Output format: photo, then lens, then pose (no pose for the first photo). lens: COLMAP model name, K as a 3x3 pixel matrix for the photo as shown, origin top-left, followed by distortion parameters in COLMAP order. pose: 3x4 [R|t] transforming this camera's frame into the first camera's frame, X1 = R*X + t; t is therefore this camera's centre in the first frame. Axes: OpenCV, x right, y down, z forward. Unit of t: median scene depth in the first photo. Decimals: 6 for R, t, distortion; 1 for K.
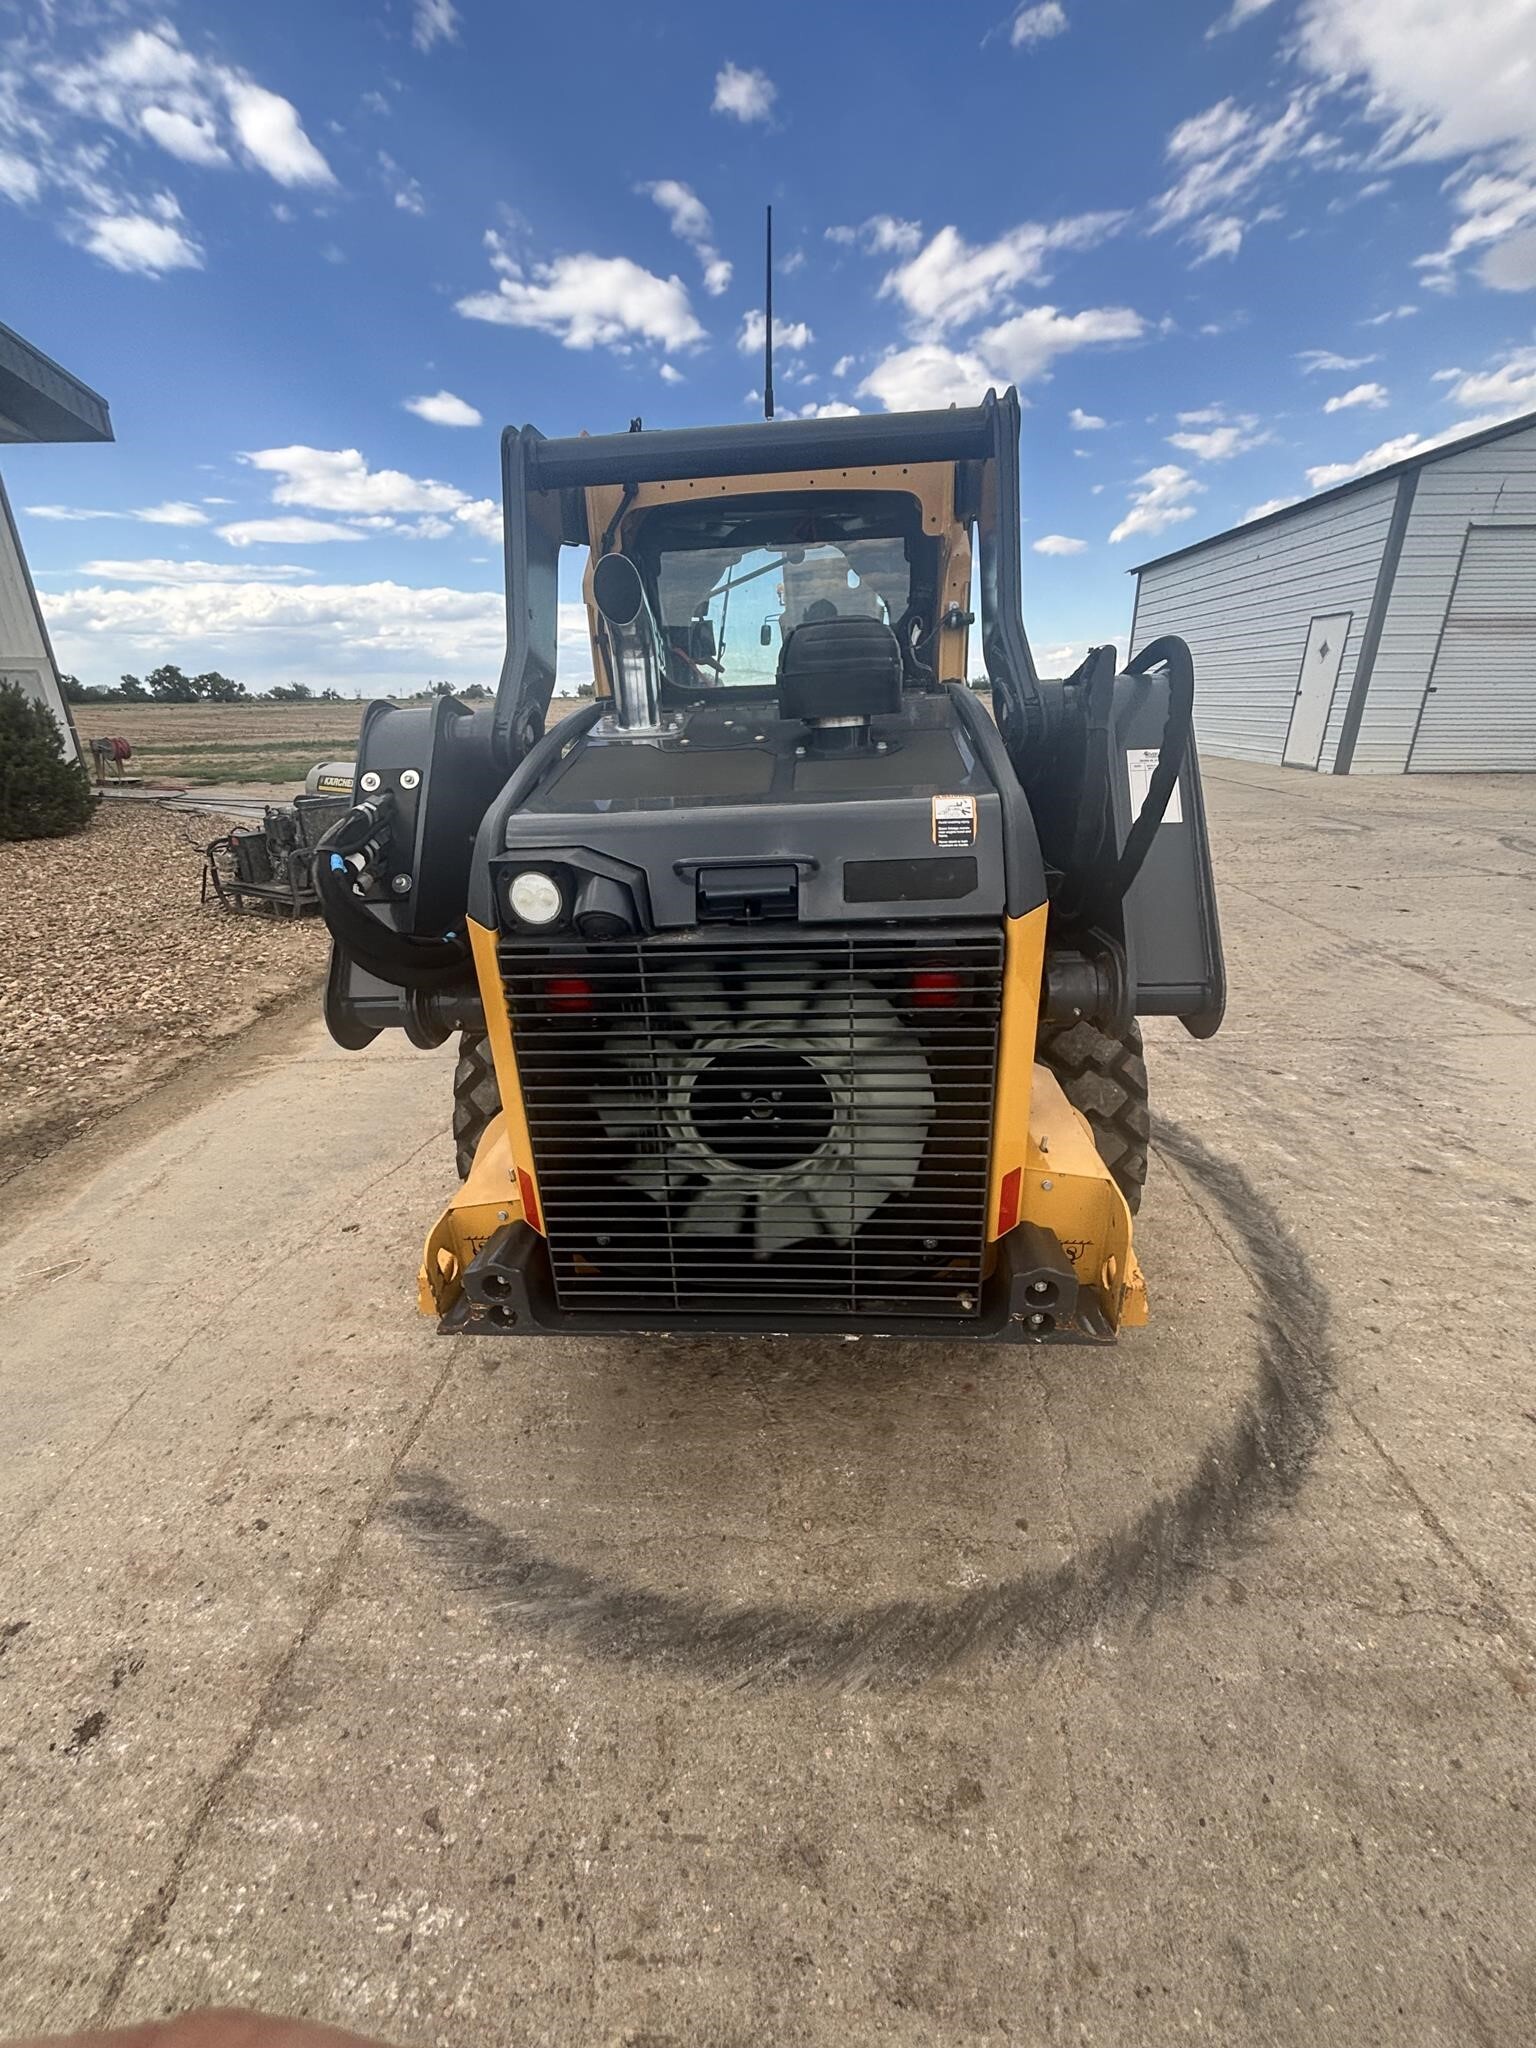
lens RADIAL K [[835.0, 0, 770.3], [0, 835.0, 1015.3], [0, 0, 1]] dist [0.001318, -0.000194]
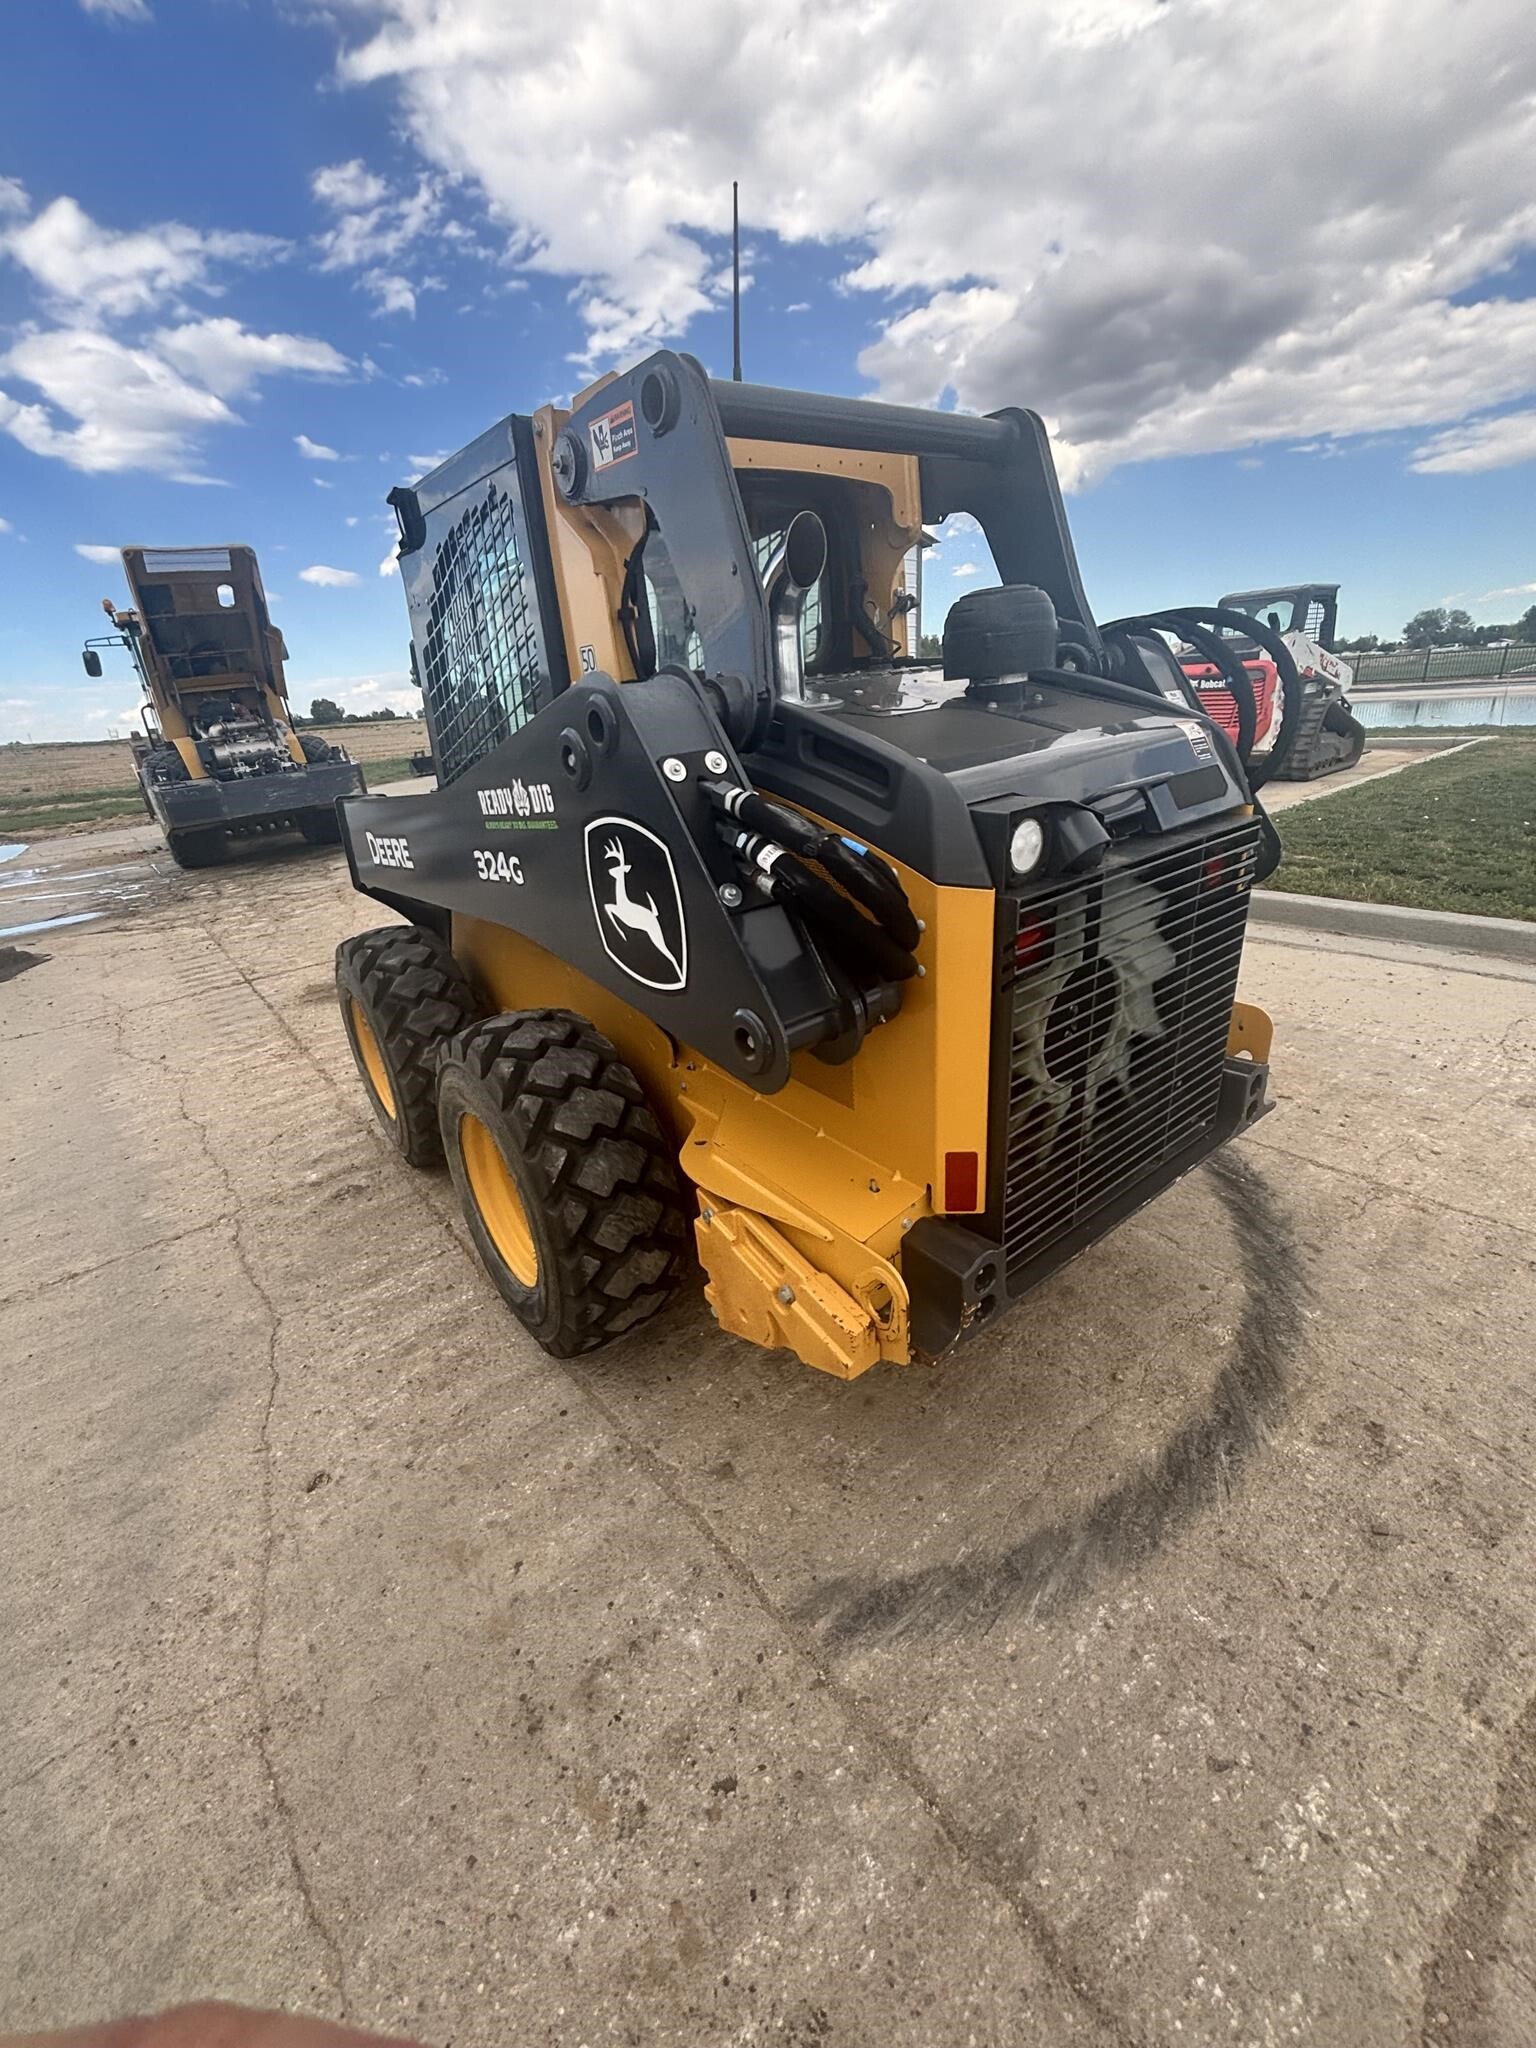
lens RADIAL K [[832.2, 0, 769.3], [0, 832.2, 1018.3], [0, 0, 1]] dist [0.002947, -0.001206]
pose [[0.744291, -0.268723, 0.611407, -0.946607], [0.285780, 0.955579, 0.072100, -0.084443], [-0.603623, 0.121064, 0.788025, 0.355768]]
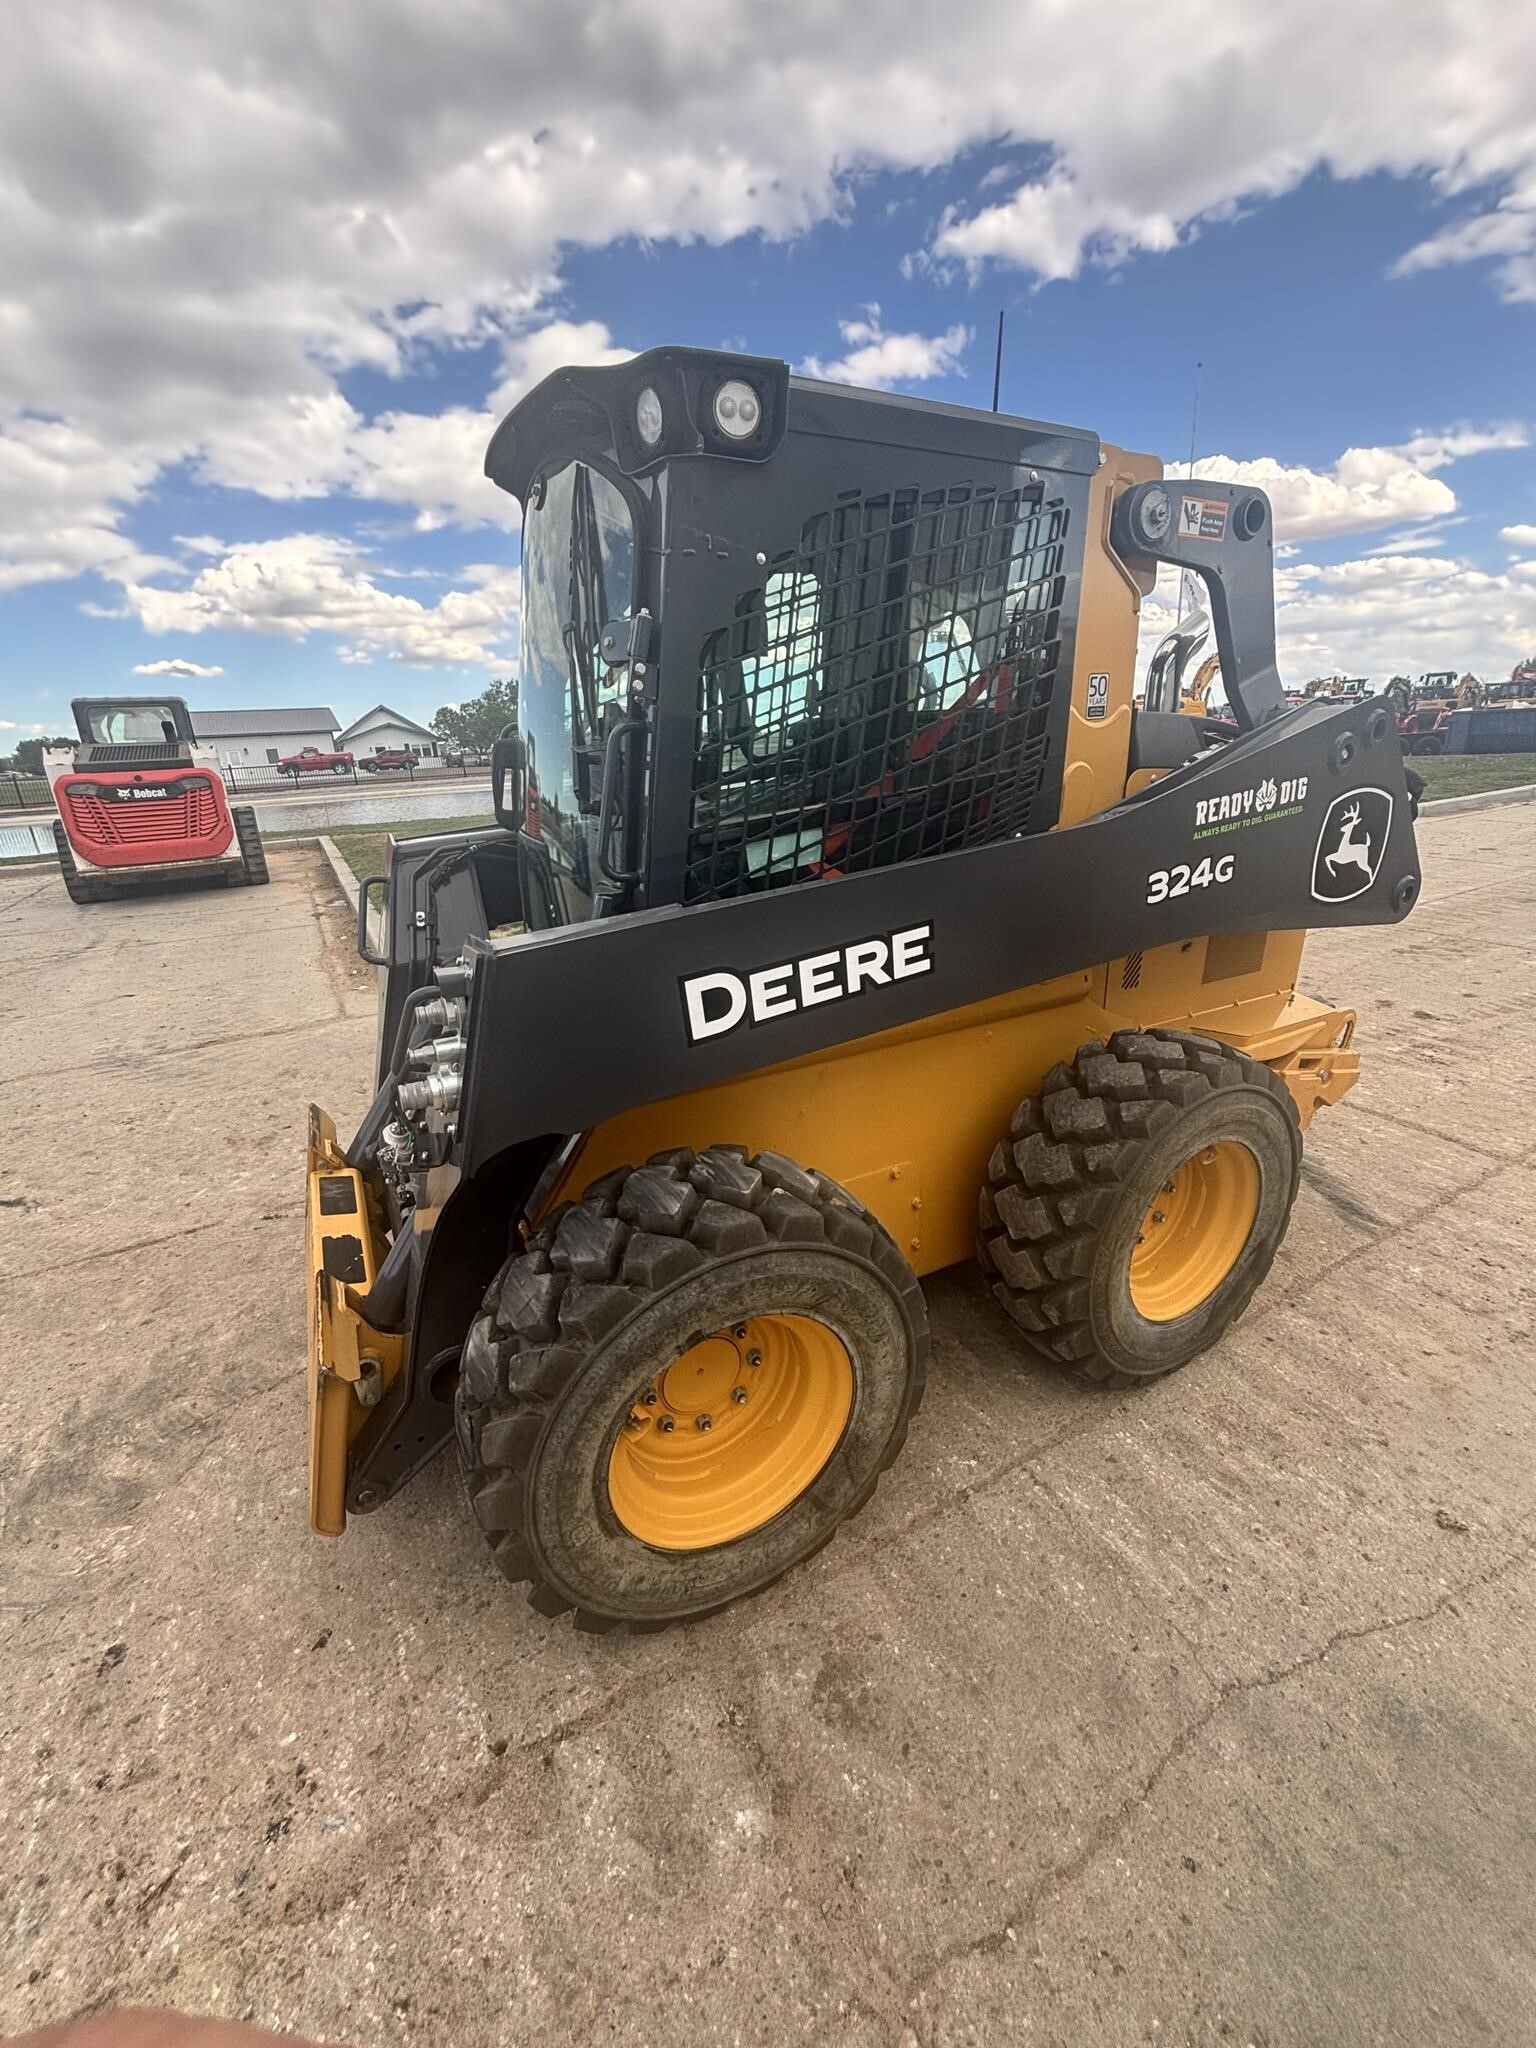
lens RADIAL K [[823.7, 0, 770.9], [0, 823.7, 1015.6], [0, 0, 1]] dist [0.016674, -0.007754]
pose [[-0.529119, -0.230297, 0.816699, -1.142638], [0.356513, 0.813062, 0.460248, -0.906910], [-0.770021, 0.534689, -0.348103, 2.460264]]
